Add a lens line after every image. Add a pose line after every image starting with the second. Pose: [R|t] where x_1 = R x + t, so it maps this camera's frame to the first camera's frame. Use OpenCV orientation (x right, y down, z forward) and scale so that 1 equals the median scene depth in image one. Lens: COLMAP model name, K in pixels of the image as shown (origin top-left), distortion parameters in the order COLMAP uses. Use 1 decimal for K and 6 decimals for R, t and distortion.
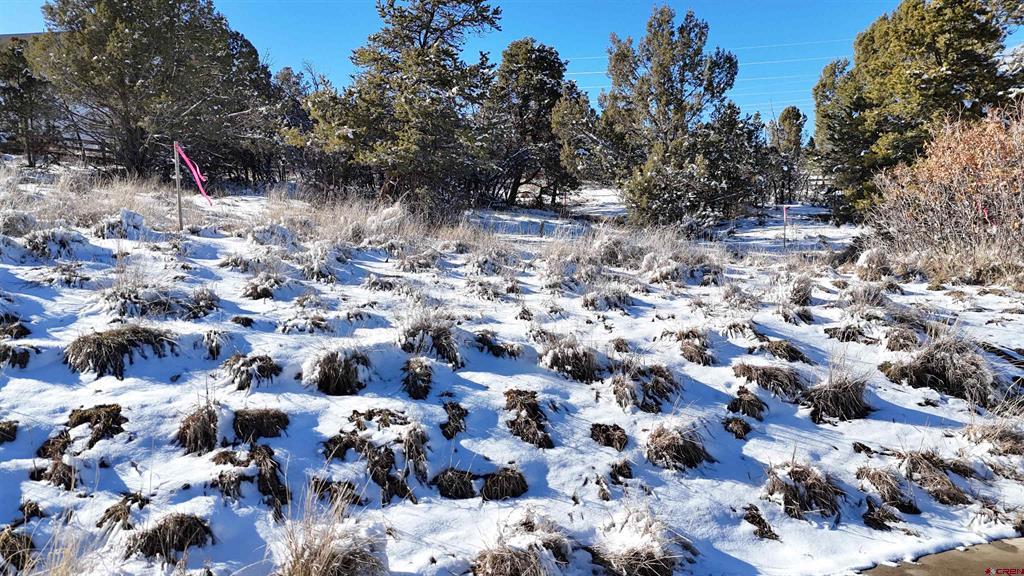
lens RADIAL K [[748.4, 0, 512.0], [0, 748.4, 288.0], [0, 0, 1]] dist [0.087231, -0.079432]
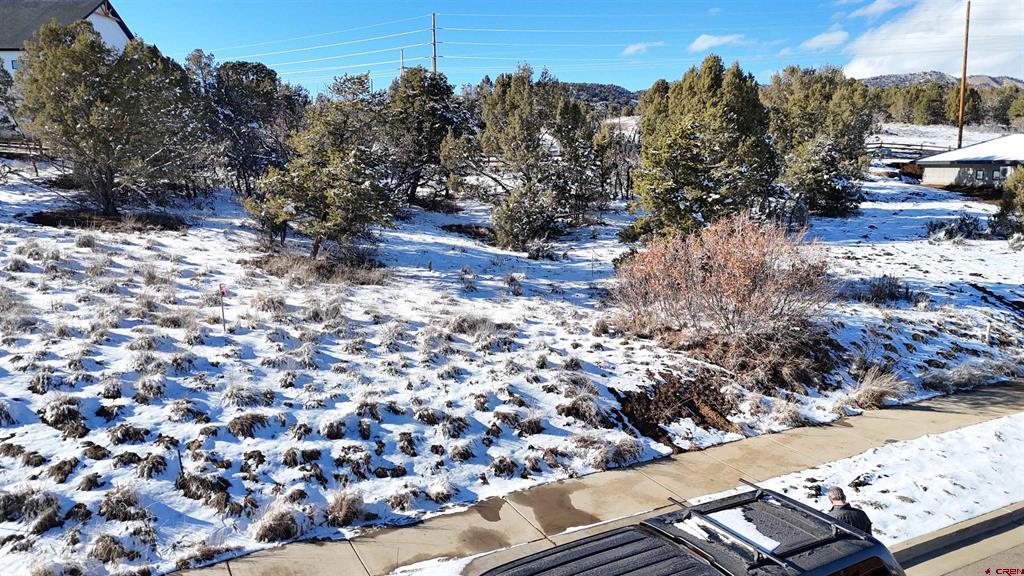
lens RADIAL K [[748.4, 0, 512.0], [0, 748.4, 288.0], [0, 0, 1]] dist [0.087231, -0.079432]
pose [[0.992404, -0.019378, 0.121485, 0.072343], [0.007130, 0.994916, 0.100453, -0.626987], [-0.122814, -0.098824, 0.987497, -1.588854]]
